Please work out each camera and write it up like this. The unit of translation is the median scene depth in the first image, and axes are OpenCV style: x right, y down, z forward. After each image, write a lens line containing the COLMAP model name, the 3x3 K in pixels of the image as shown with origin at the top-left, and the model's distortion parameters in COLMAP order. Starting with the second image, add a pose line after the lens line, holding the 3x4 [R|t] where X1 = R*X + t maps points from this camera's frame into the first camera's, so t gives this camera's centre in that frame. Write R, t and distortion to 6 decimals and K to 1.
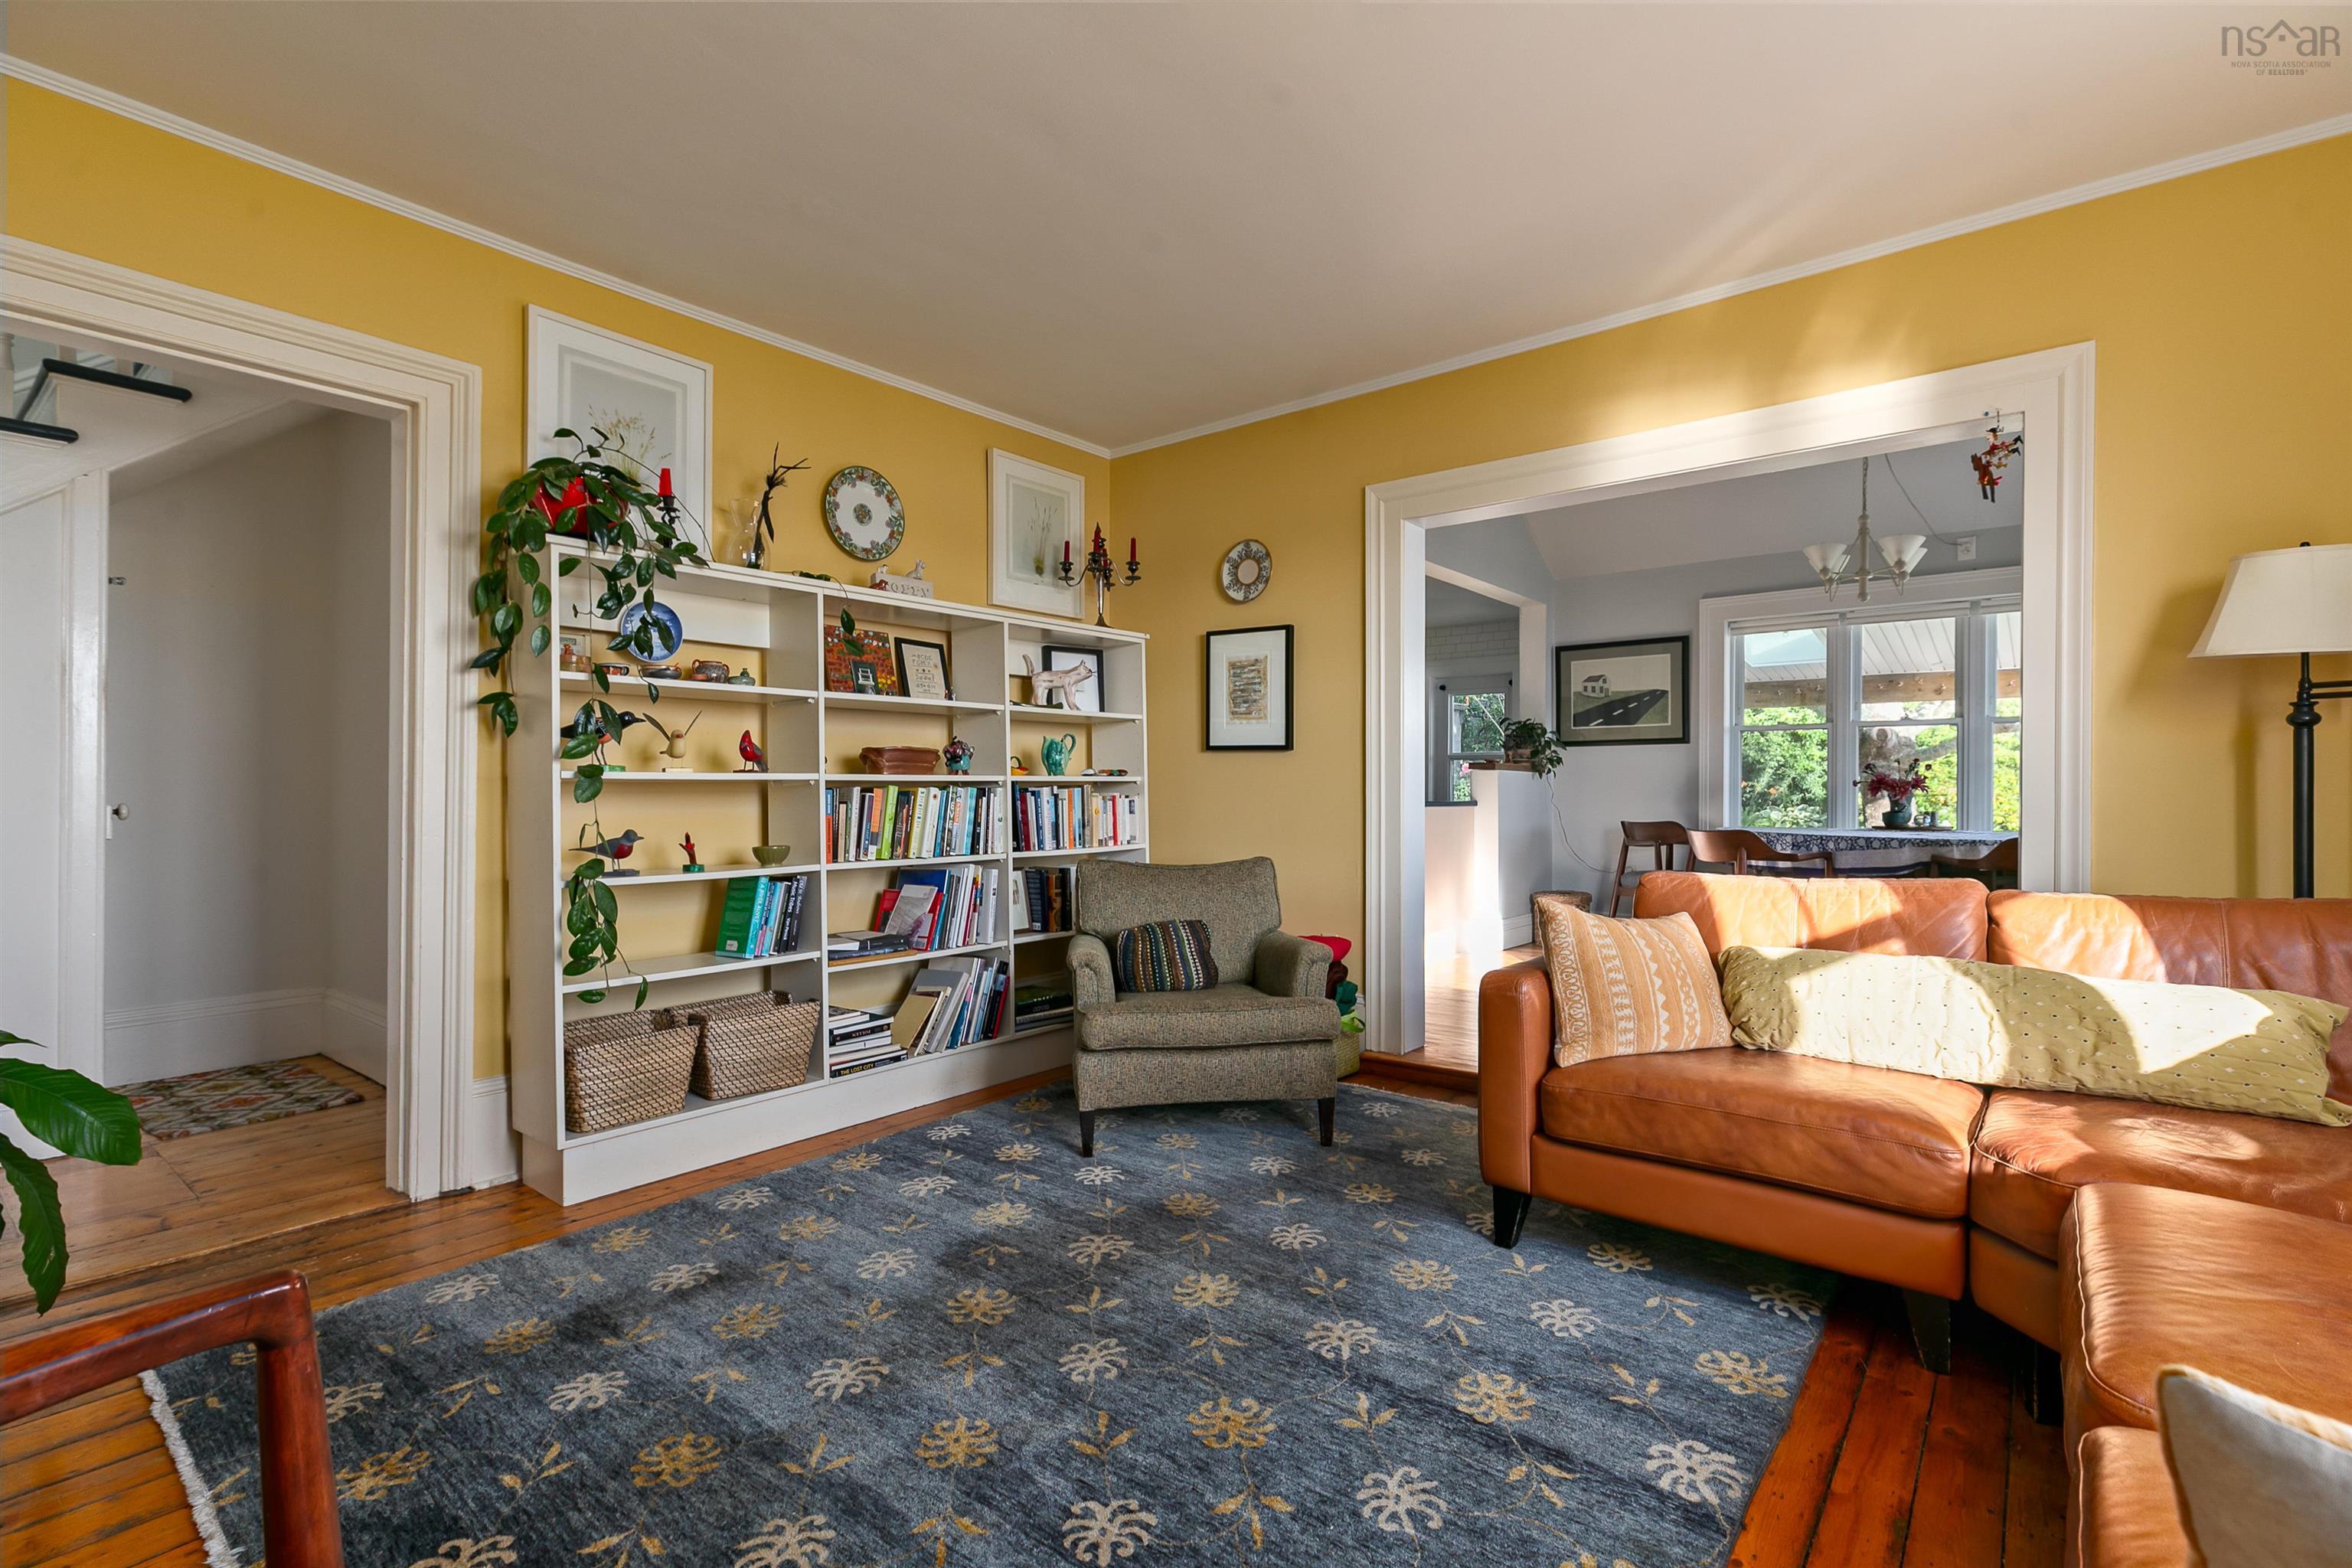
lens RADIAL K [[1068.9, 0, 1178.8], [0, 1068.9, 794.7], [0, 0, 1]] dist [0.004104, -0.000137]
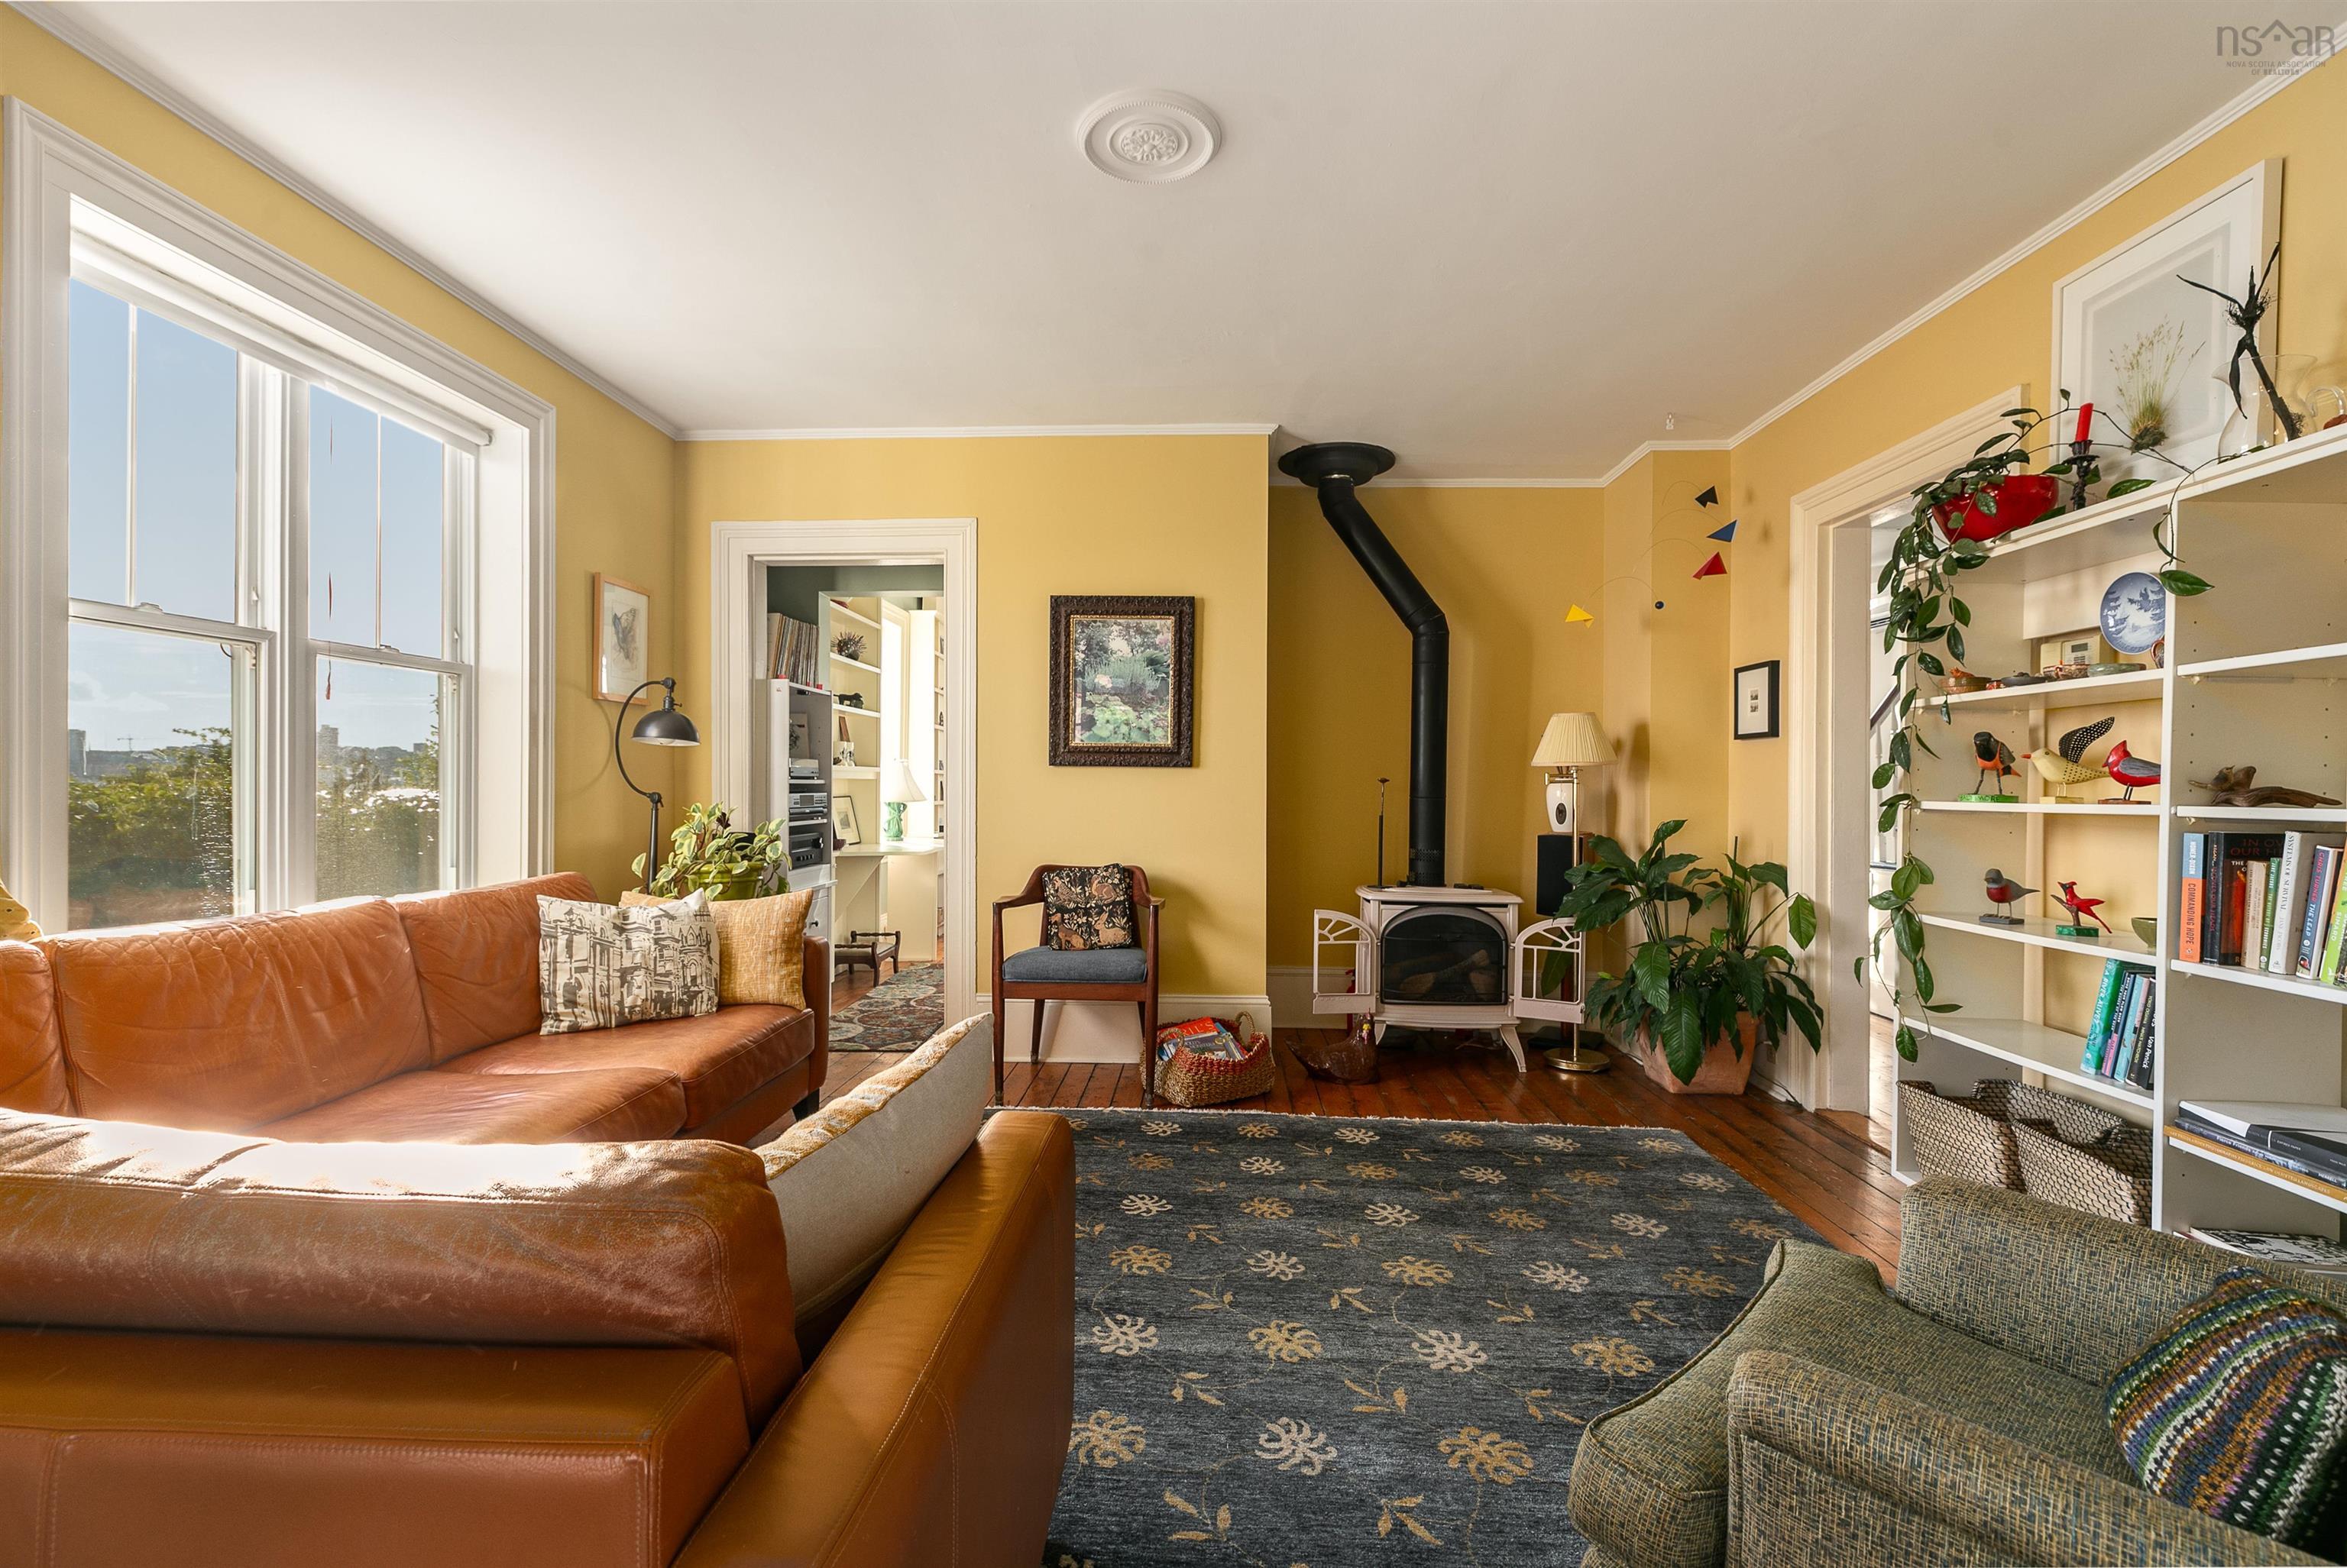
lens RADIAL K [[1066.4, 0, 1181.8], [0, 1066.4, 776.1], [0, 0, 1]] dist [0.004104, -0.000137]
pose [[-0.803998, -0.010886, -0.594532, 0.554733], [-0.011196, 0.999932, -0.003169, -0.033730], [0.594526, 0.004108, -0.804066, 1.403121]]
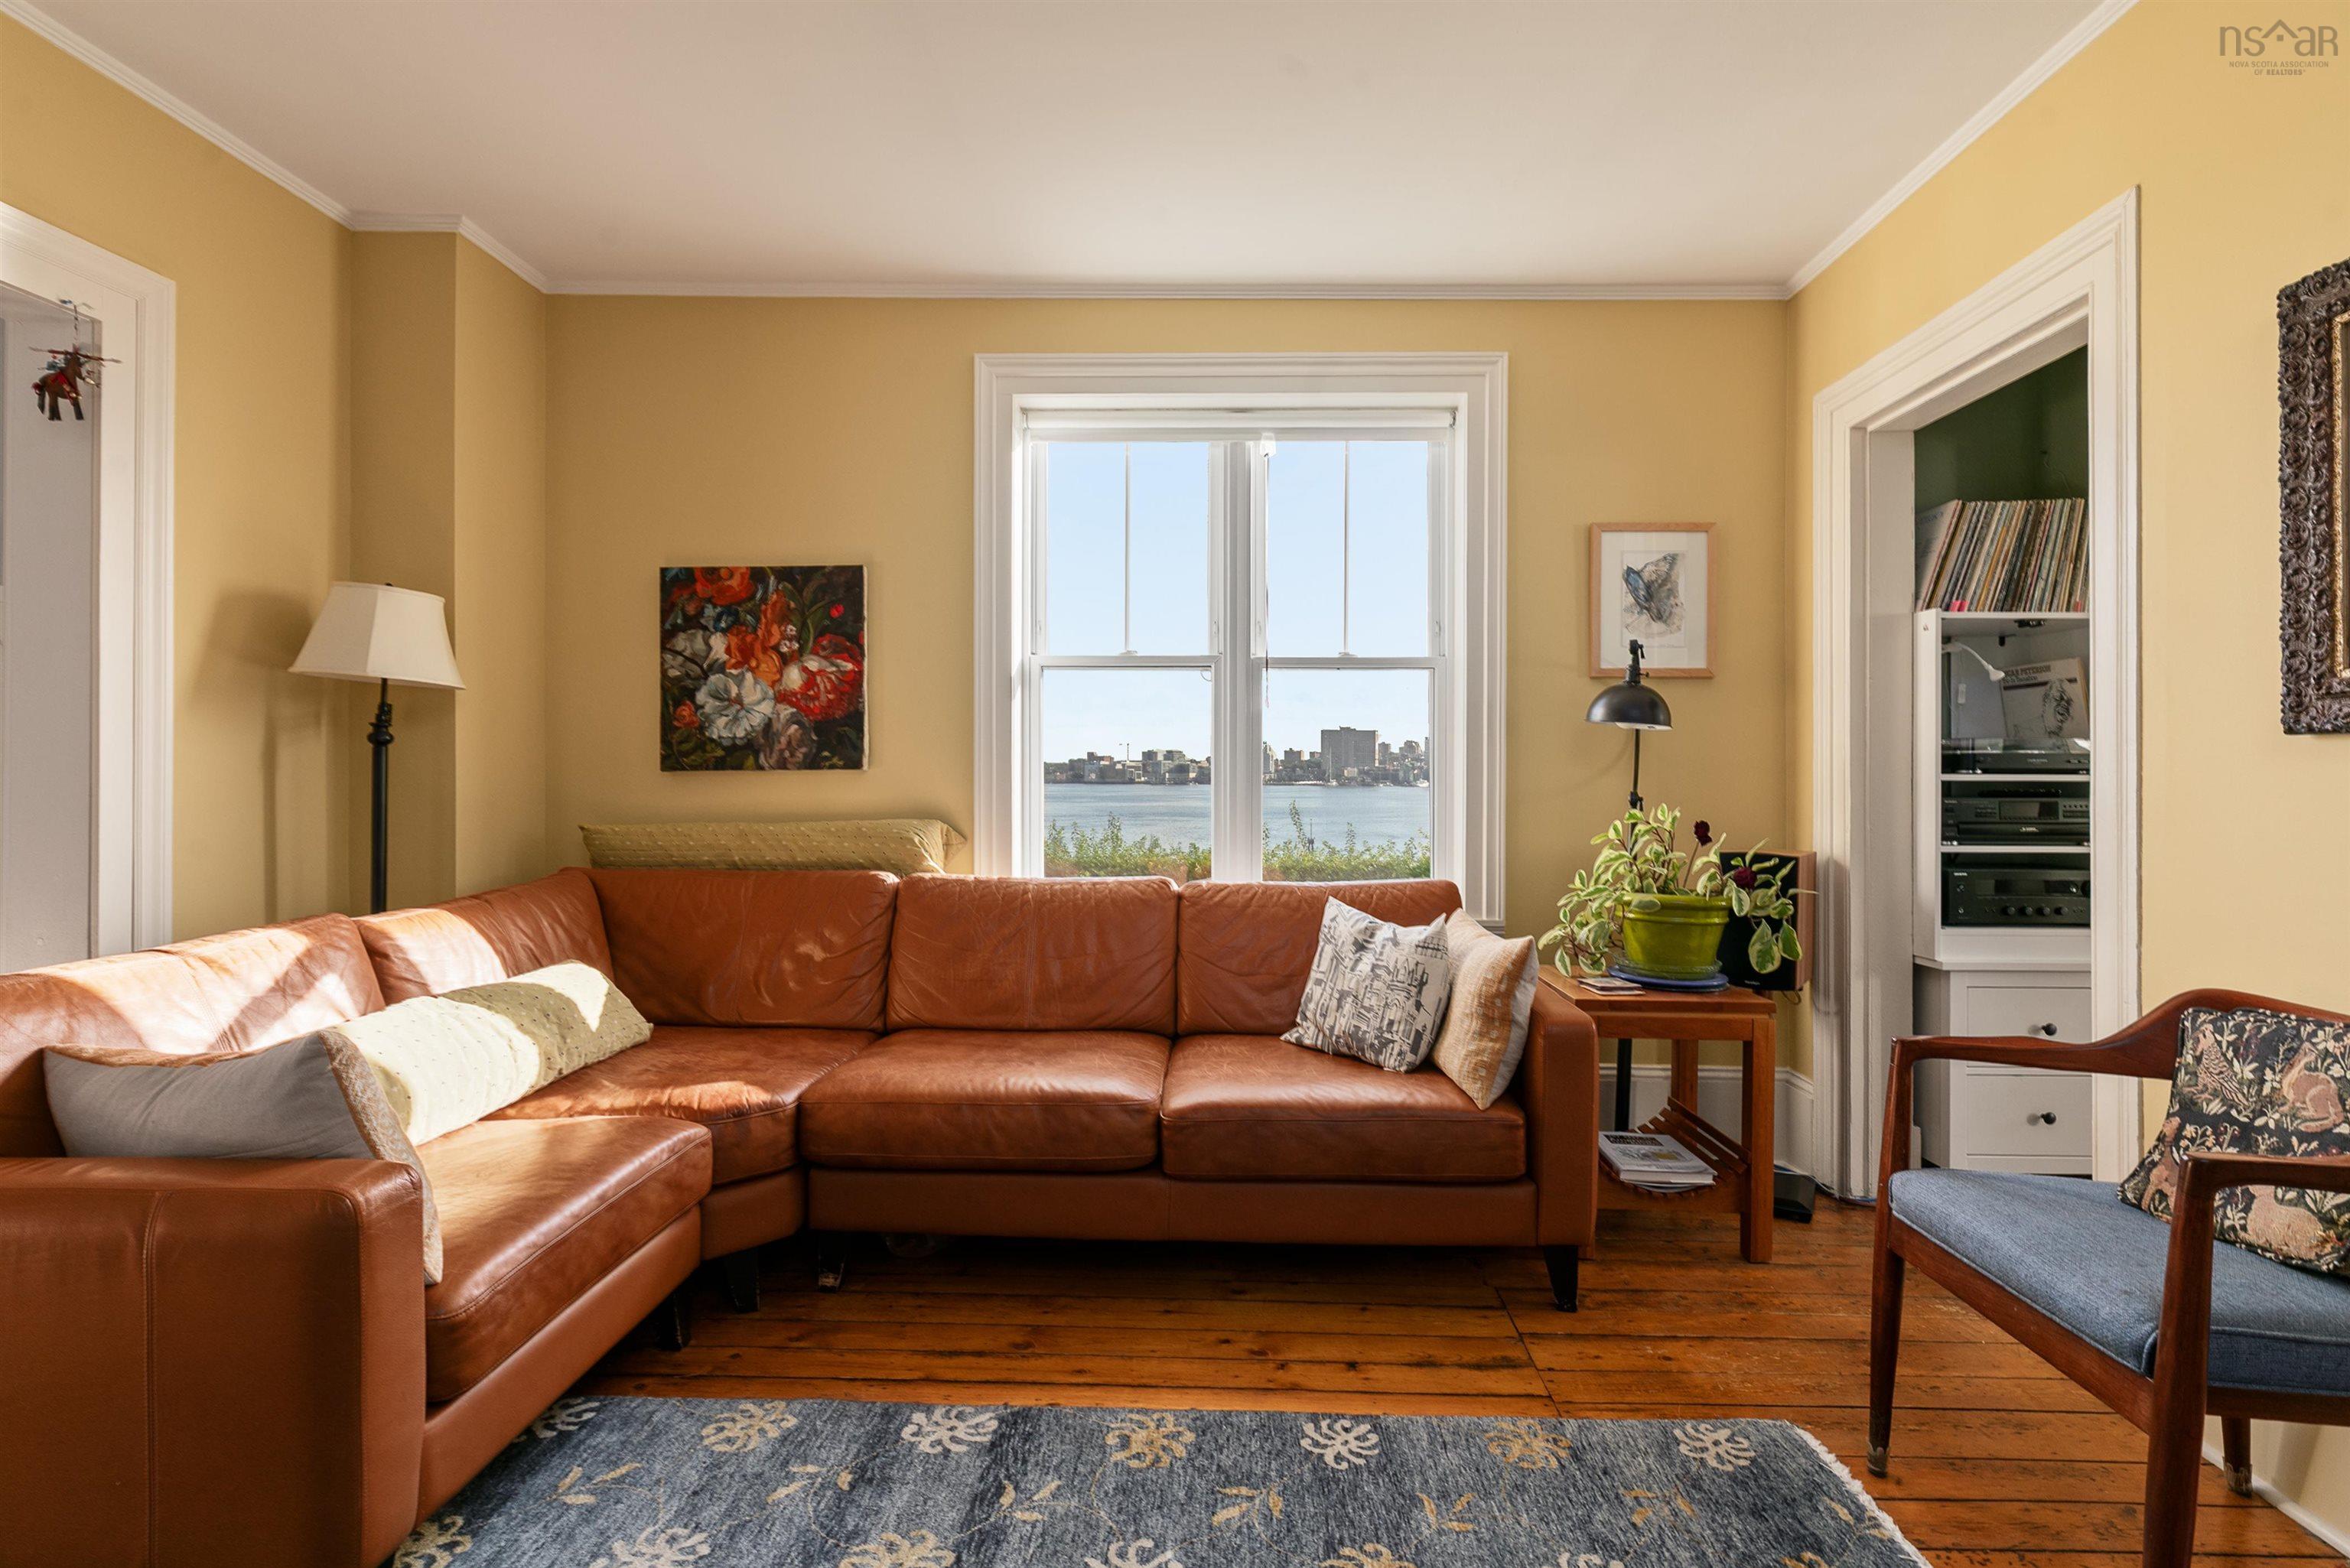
lens RADIAL K [[1115.6, 0, 1189.3], [0, 1115.6, 775.2], [0, 0, 1]] dist [0.003958, 0.001771]
pose [[-0.602828, -0.005555, 0.797852, -0.353902], [0.000769, 0.999971, 0.007544, -0.034656], [-0.797871, 0.005161, -0.602807, 0.894892]]
